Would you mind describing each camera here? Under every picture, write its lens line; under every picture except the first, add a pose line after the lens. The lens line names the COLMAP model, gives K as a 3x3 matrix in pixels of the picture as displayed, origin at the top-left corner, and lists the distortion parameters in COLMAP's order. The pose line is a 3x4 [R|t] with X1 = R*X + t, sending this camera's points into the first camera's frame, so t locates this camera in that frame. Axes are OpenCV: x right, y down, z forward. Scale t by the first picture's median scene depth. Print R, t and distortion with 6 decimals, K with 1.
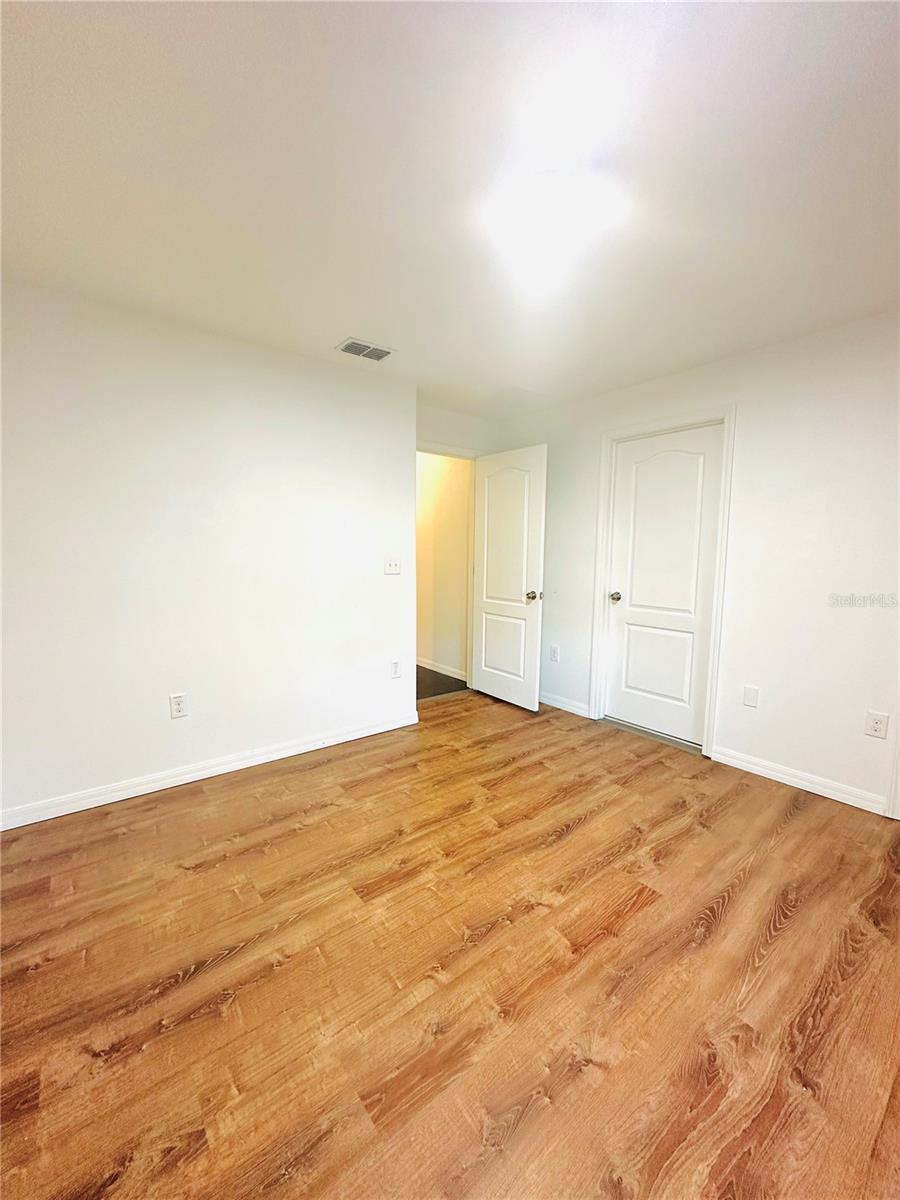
lens RADIAL K [[481.6, 0, 442.0], [0, 481.6, 606.6], [0, 0, 1]] dist [-0.005091, 0.001022]
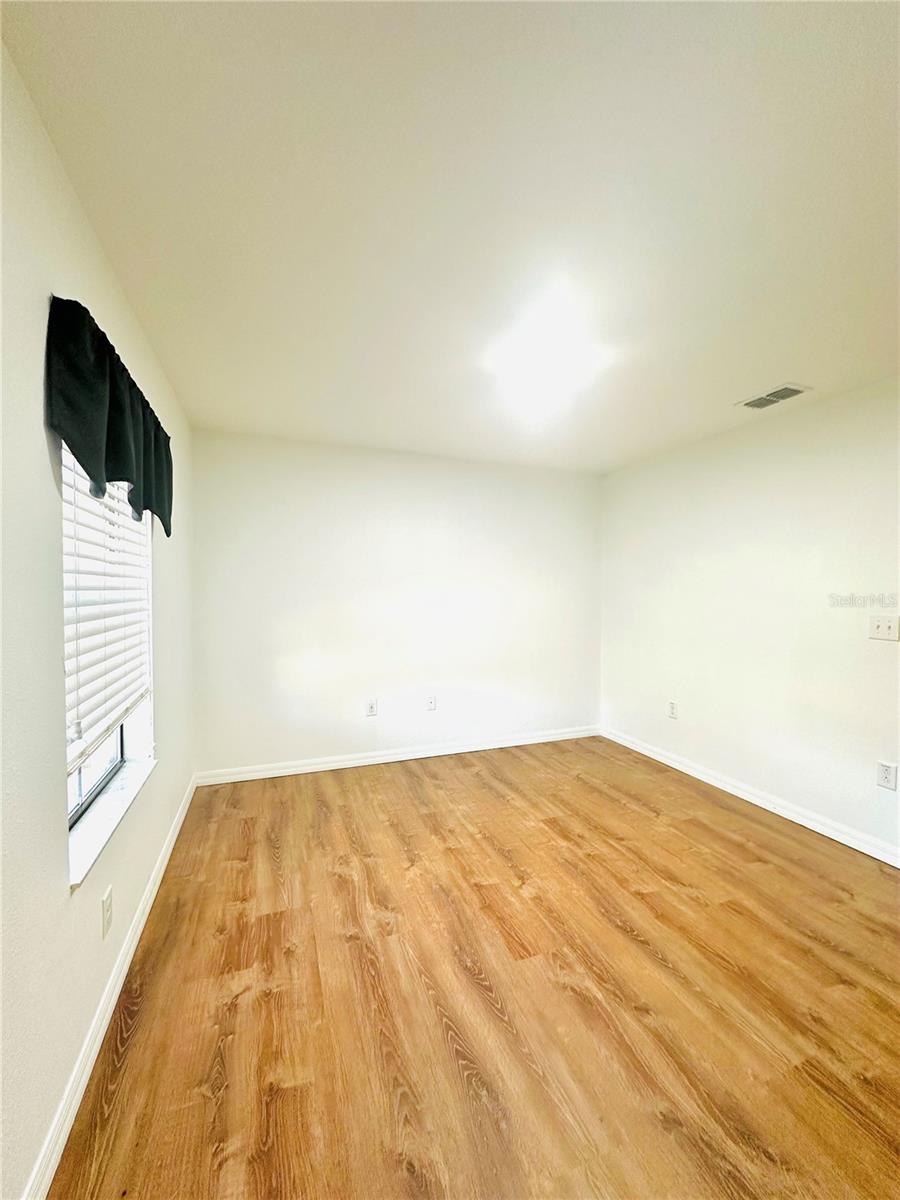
lens RADIAL K [[481.6, 0, 444.1], [0, 481.6, 593.0], [0, 0, 1]] dist [-0.005091, 0.001022]
pose [[-0.313110, -0.002260, -0.949714, 1.347512], [-0.119209, 0.992182, 0.036941, -0.141067], [0.942206, 0.124782, -0.310931, 1.017084]]
